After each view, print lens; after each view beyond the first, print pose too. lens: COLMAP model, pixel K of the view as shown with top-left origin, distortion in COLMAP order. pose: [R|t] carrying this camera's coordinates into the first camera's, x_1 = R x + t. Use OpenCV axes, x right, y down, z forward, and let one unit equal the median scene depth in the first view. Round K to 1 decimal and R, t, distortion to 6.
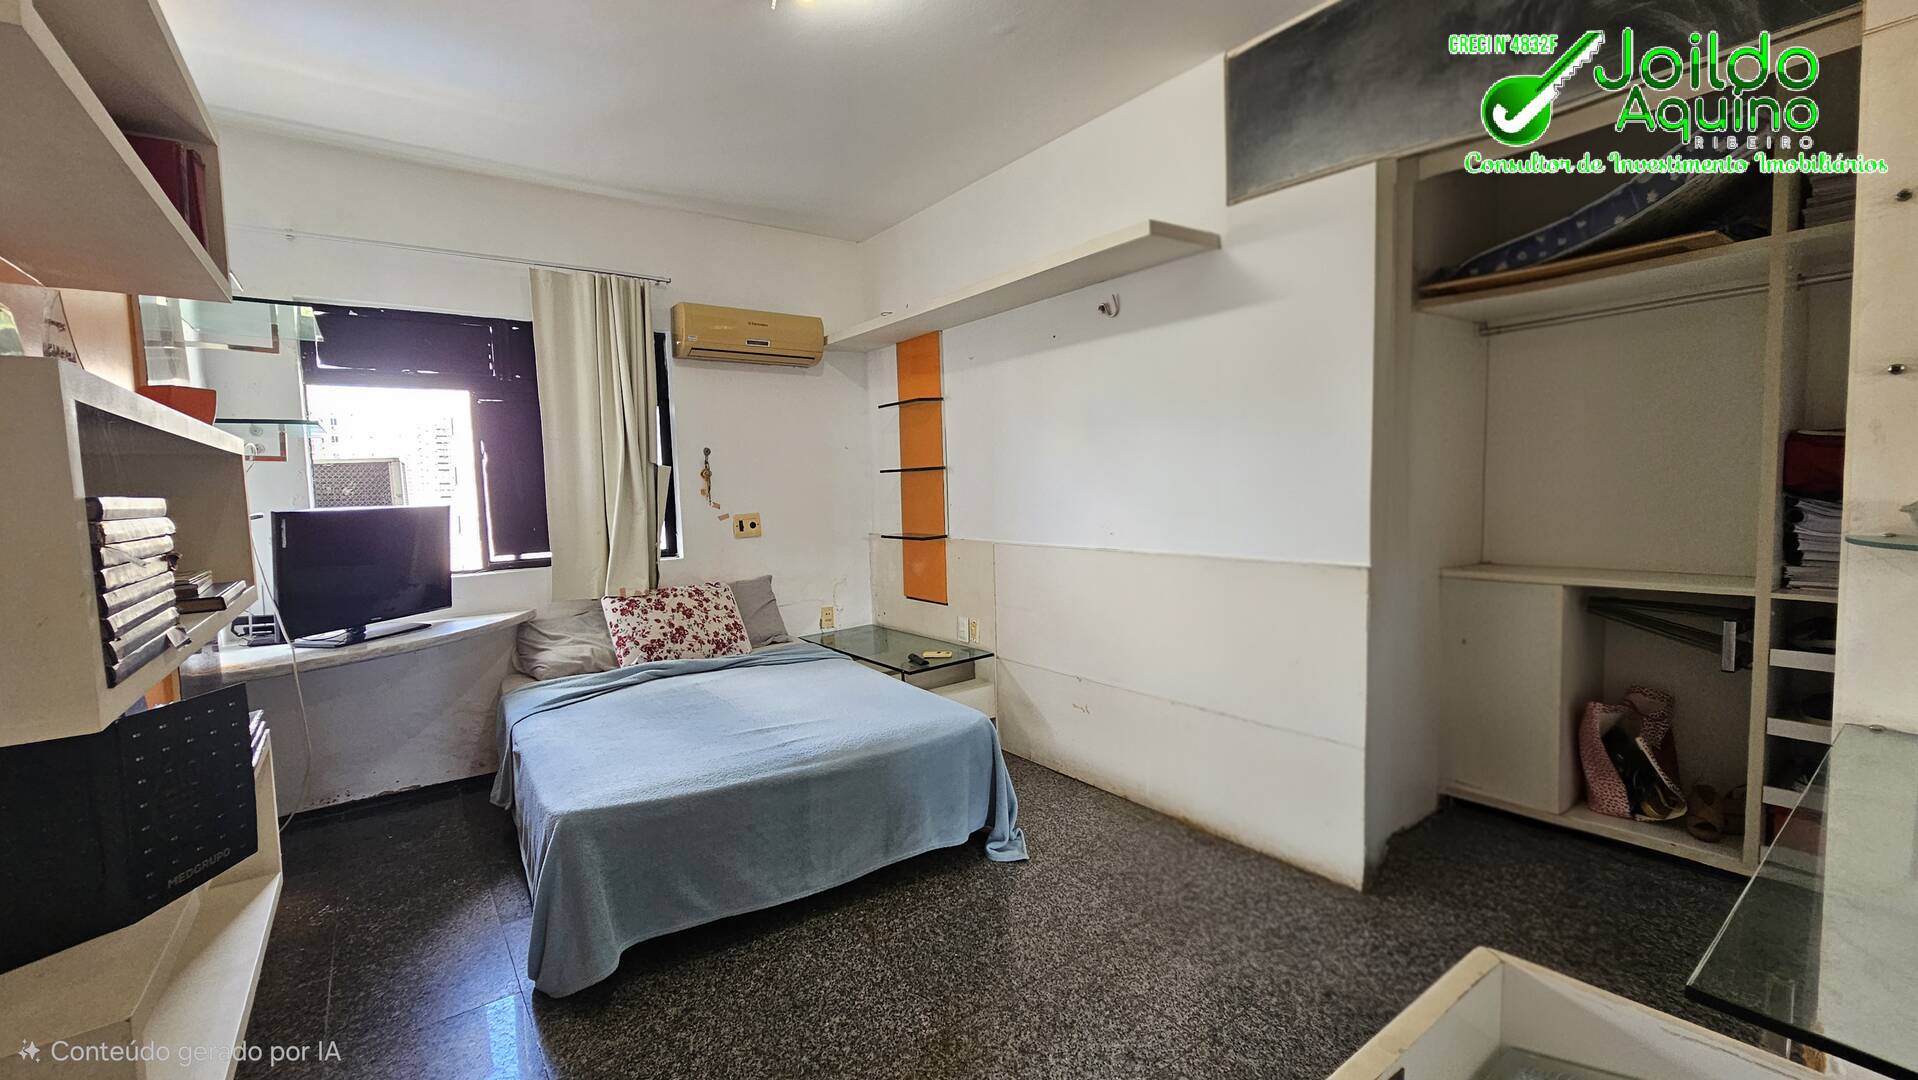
lens RADIAL K [[769.4, 0, 949.1], [0, 769.4, 537.5], [0, 0, 1]] dist [-0.004052, 0.000243]
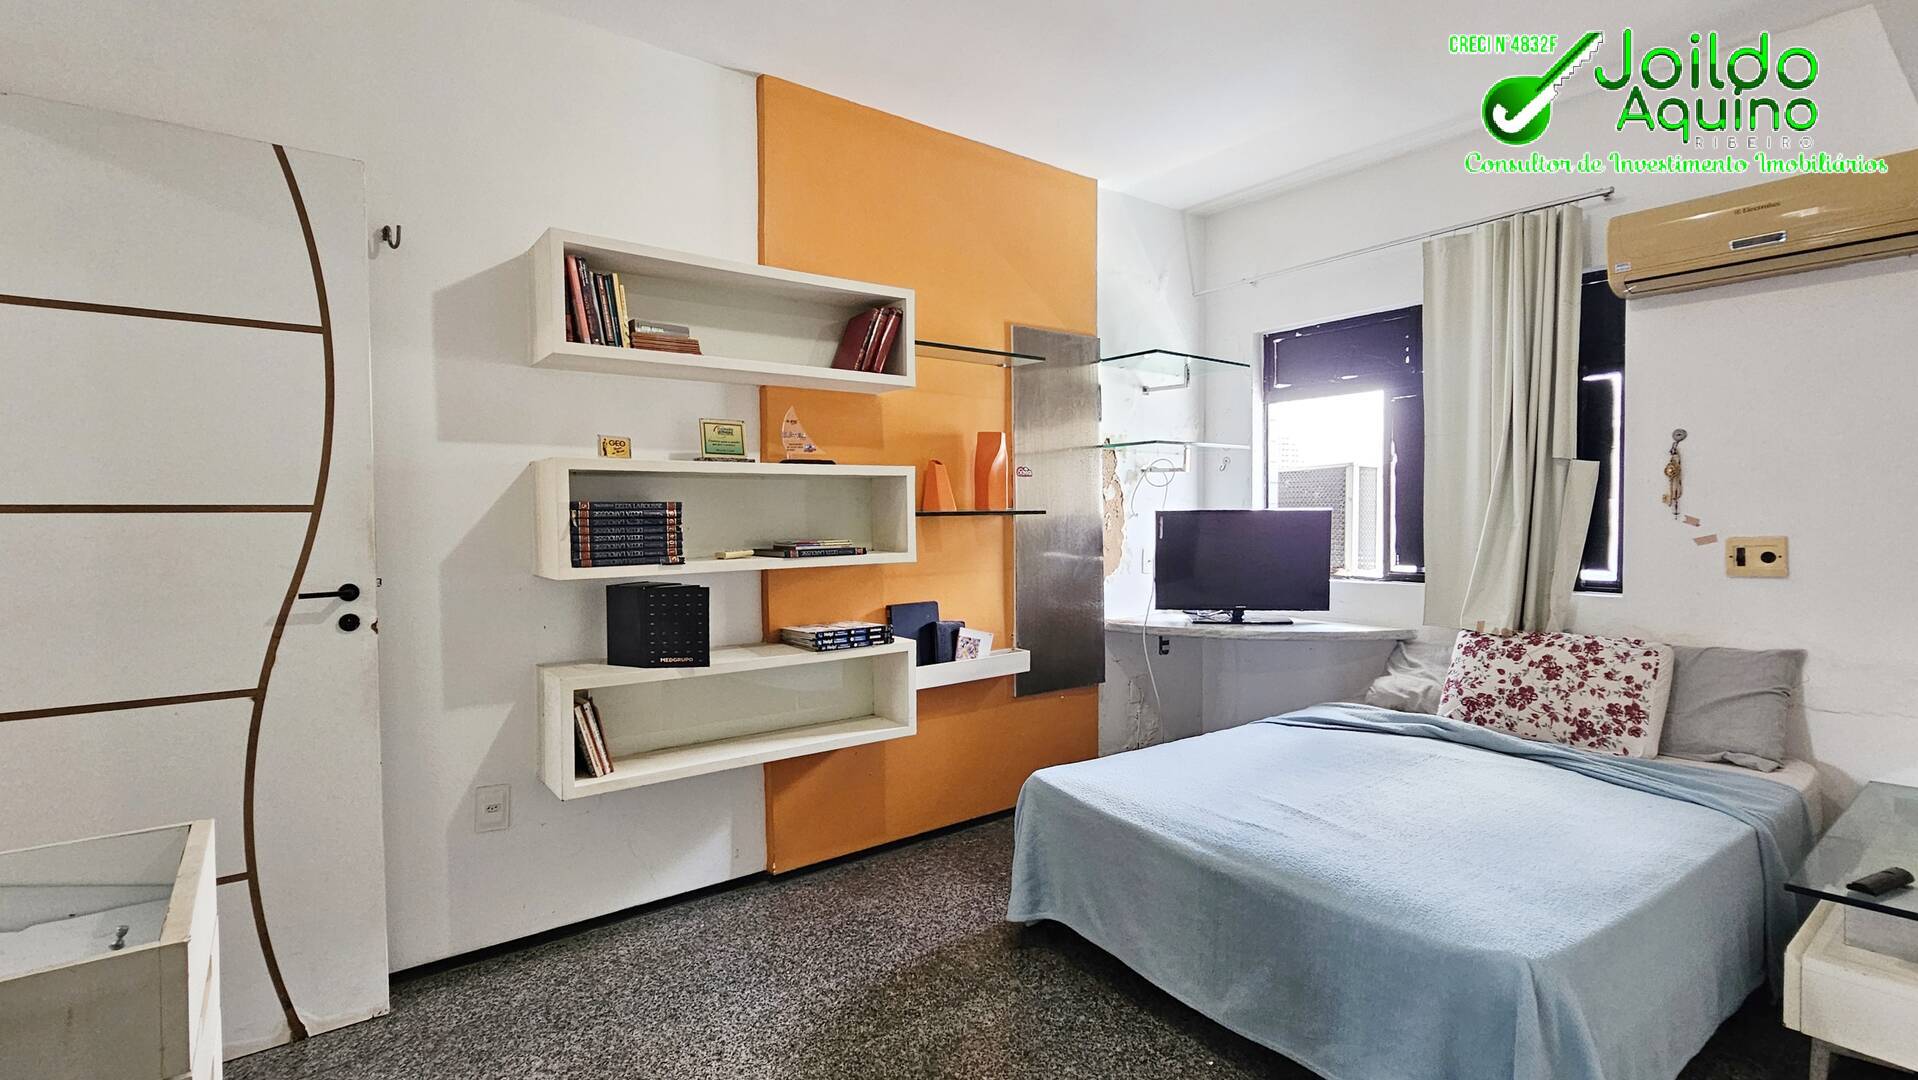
lens RADIAL K [[842.9, 0, 941.8], [0, 842.9, 538.4], [0, 0, 1]] dist [0.001720, -0.000438]
pose [[0.035994, 0.061599, -0.997452, 0.406996], [-0.056659, 0.996619, 0.059503, -0.038013], [0.997745, 0.054373, 0.039363, 0.416584]]
